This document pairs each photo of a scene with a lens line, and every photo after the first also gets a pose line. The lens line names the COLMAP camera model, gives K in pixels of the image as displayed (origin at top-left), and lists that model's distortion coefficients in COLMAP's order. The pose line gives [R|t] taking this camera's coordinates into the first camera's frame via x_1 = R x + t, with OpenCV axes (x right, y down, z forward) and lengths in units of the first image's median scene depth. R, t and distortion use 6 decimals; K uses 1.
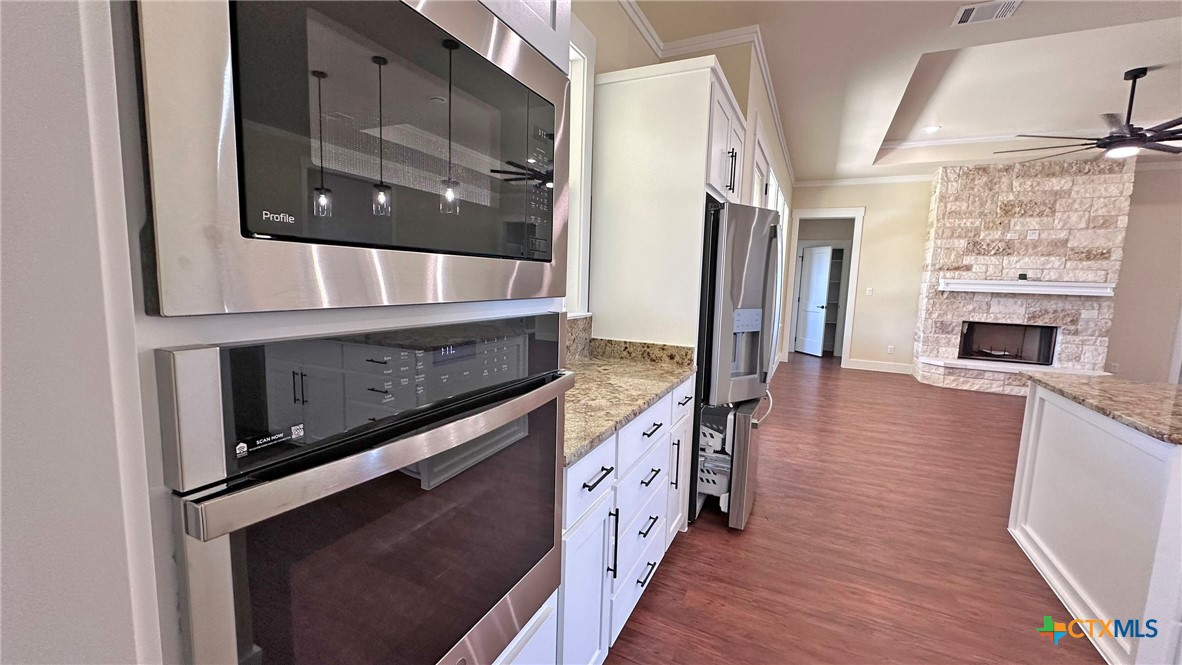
lens RADIAL K [[472.1, 0, 590.3], [0, 472.1, 332.1], [0, 0, 1]] dist [-0.002789, 0.000855]
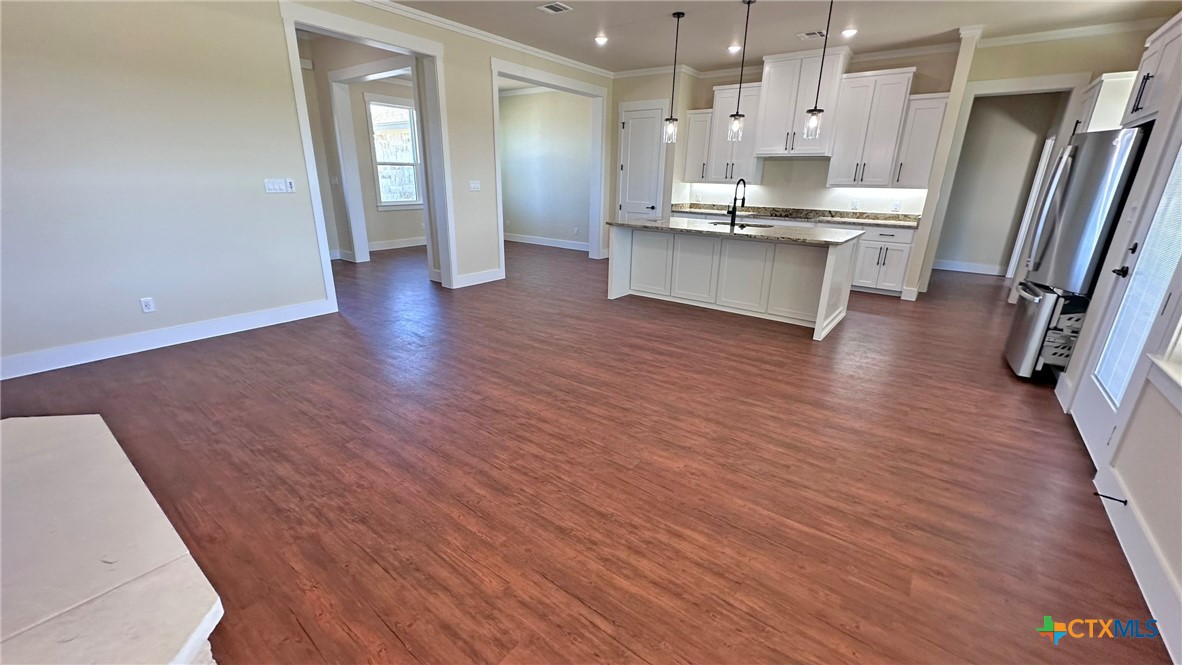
lens RADIAL K [[472.1, 0, 590.3], [0, 472.1, 332.1], [0, 0, 1]] dist [-0.002789, 0.000855]
pose [[-0.979016, -0.109455, 0.171894, 0.600115], [-0.026944, 0.905630, 0.423212, -0.118971], [-0.201995, 0.409700, -0.889575, 1.123338]]
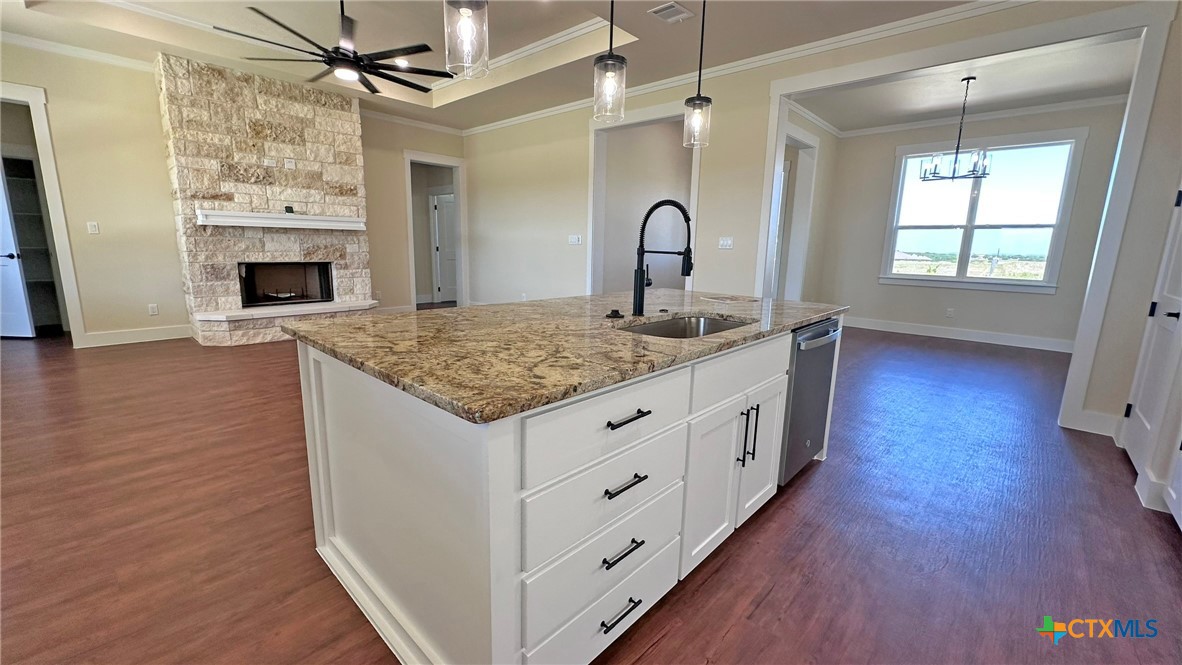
lens RADIAL K [[472.1, 0, 590.3], [0, 472.1, 332.1], [0, 0, 1]] dist [-0.002789, 0.000855]
pose [[0.293138, -0.201708, 0.934550, 0.180247], [0.097149, 0.978716, 0.180768, 0.006803], [-0.951122, 0.037800, 0.306494, 0.167381]]
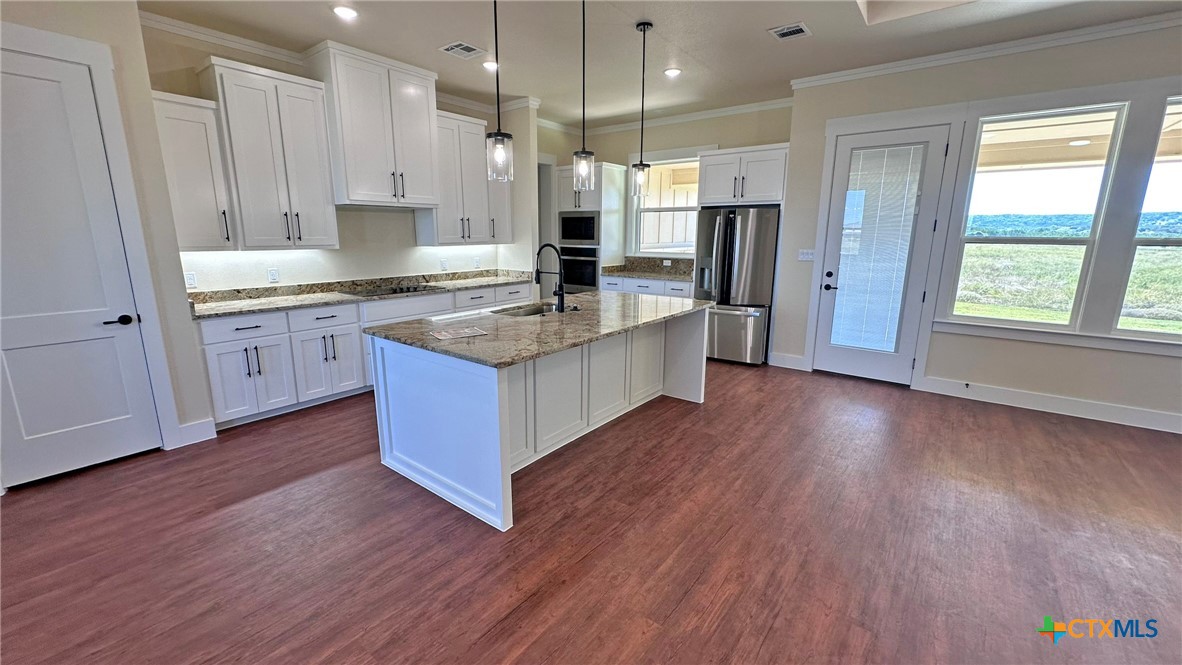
lens RADIAL K [[472.1, 0, 590.3], [0, 472.1, 332.1], [0, 0, 1]] dist [-0.002789, 0.000855]
pose [[-0.203960, 0.172265, -0.963704, 1.063872], [-0.125084, 0.971743, 0.200175, -0.034100], [0.970955, 0.161372, -0.176649, 0.377185]]
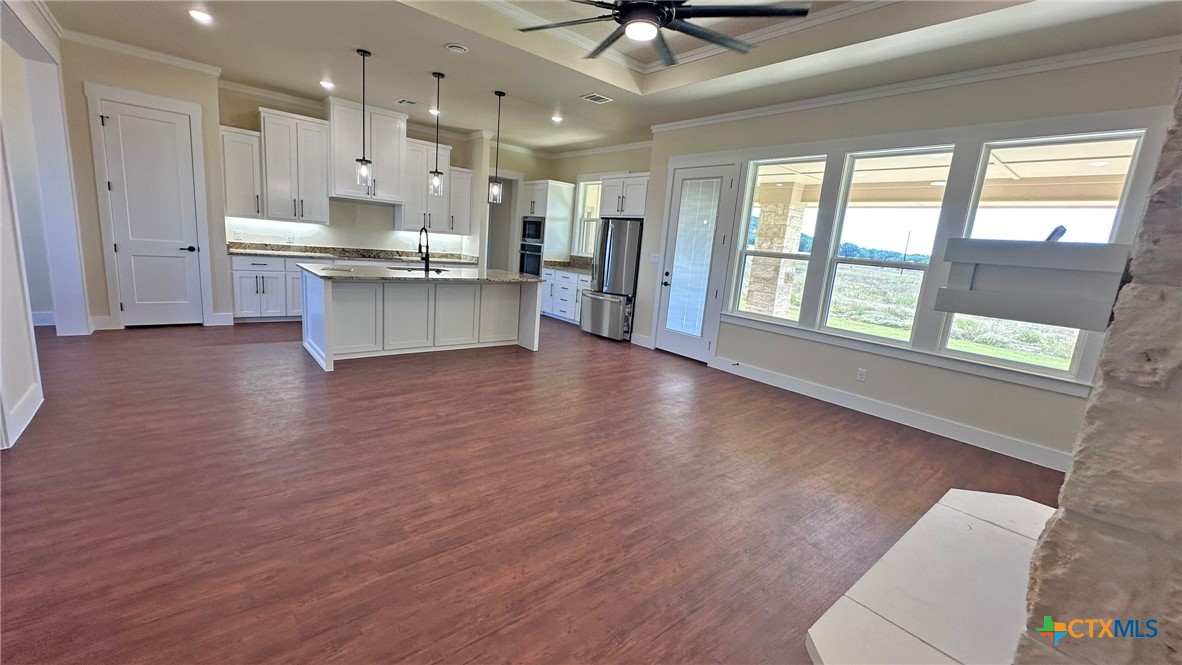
lens RADIAL K [[472.1, 0, 590.3], [0, 472.1, 332.1], [0, 0, 1]] dist [-0.002789, 0.000855]
pose [[-0.403994, 0.106610, -0.908528, 1.217933], [-0.201937, 0.958289, 0.202244, -0.072662], [0.892194, 0.265171, -0.365614, 0.873401]]
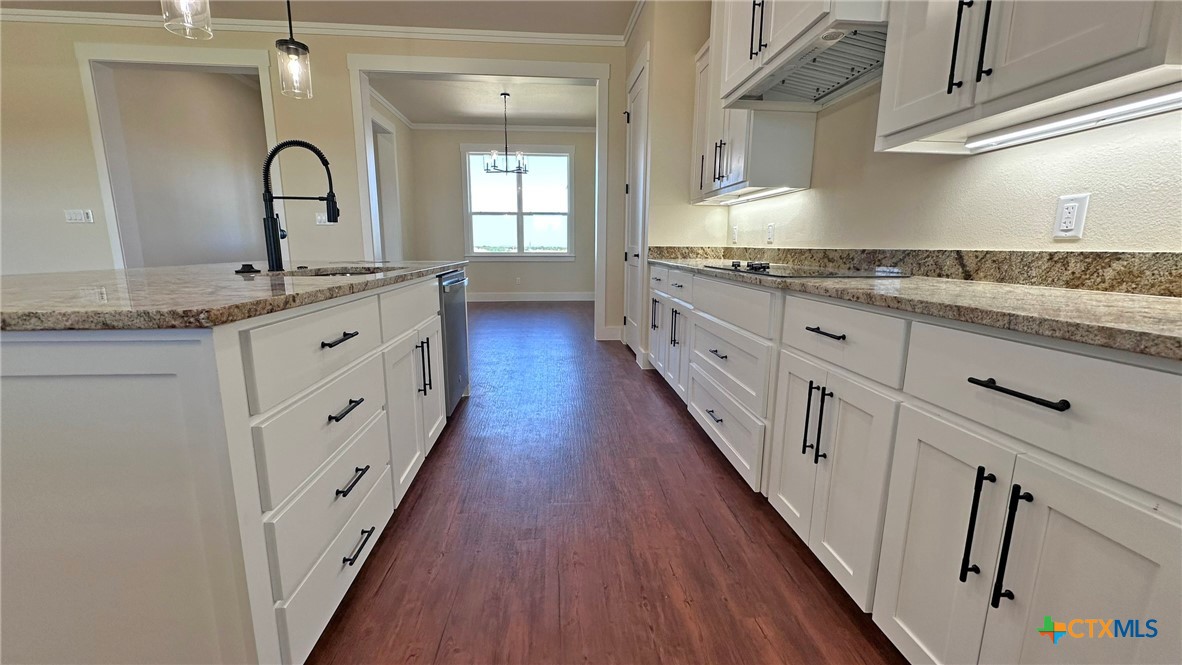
lens RADIAL K [[472.1, 0, 590.3], [0, 472.1, 332.1], [0, 0, 1]] dist [-0.002789, 0.000855]
pose [[-0.509686, -0.188817, 0.839386, 0.146936], [0.079014, 0.961225, 0.264203, 0.033786], [-0.856725, 0.200984, -0.475004, 0.217912]]
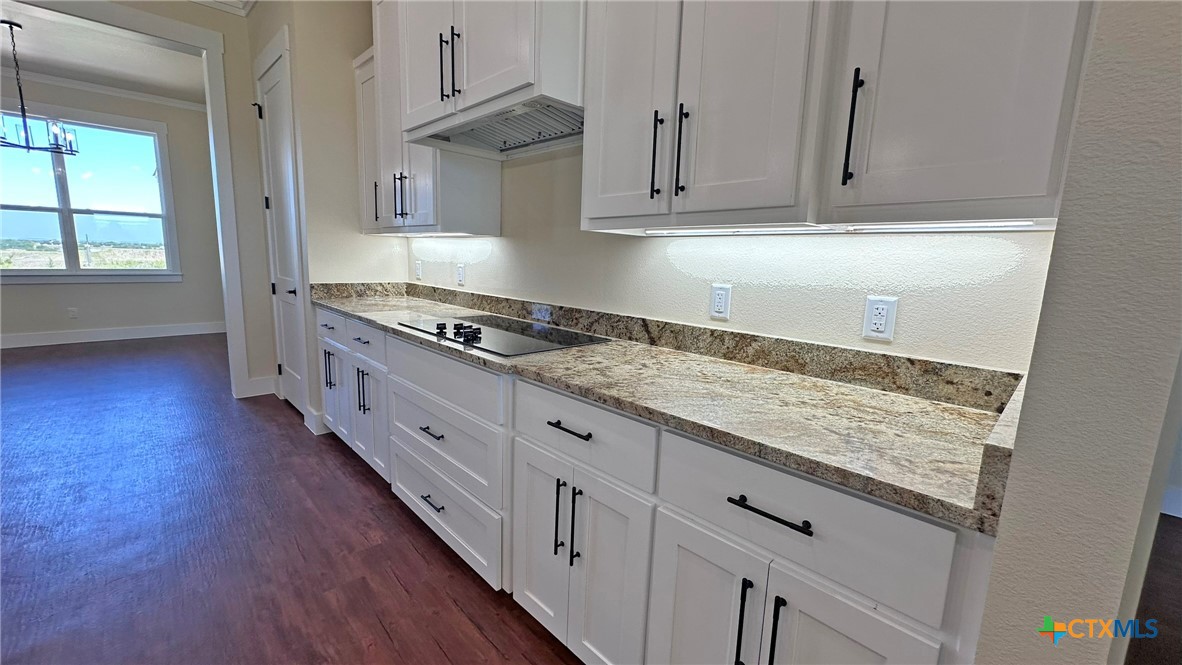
lens RADIAL K [[472.1, 0, 590.3], [0, 472.1, 332.1], [0, 0, 1]] dist [-0.002789, 0.000855]
pose [[-0.937264, -0.116858, 0.328452, 0.203548], [-0.022973, 0.960802, 0.276282, 0.001329], [-0.347863, 0.251403, -0.903210, 0.194511]]
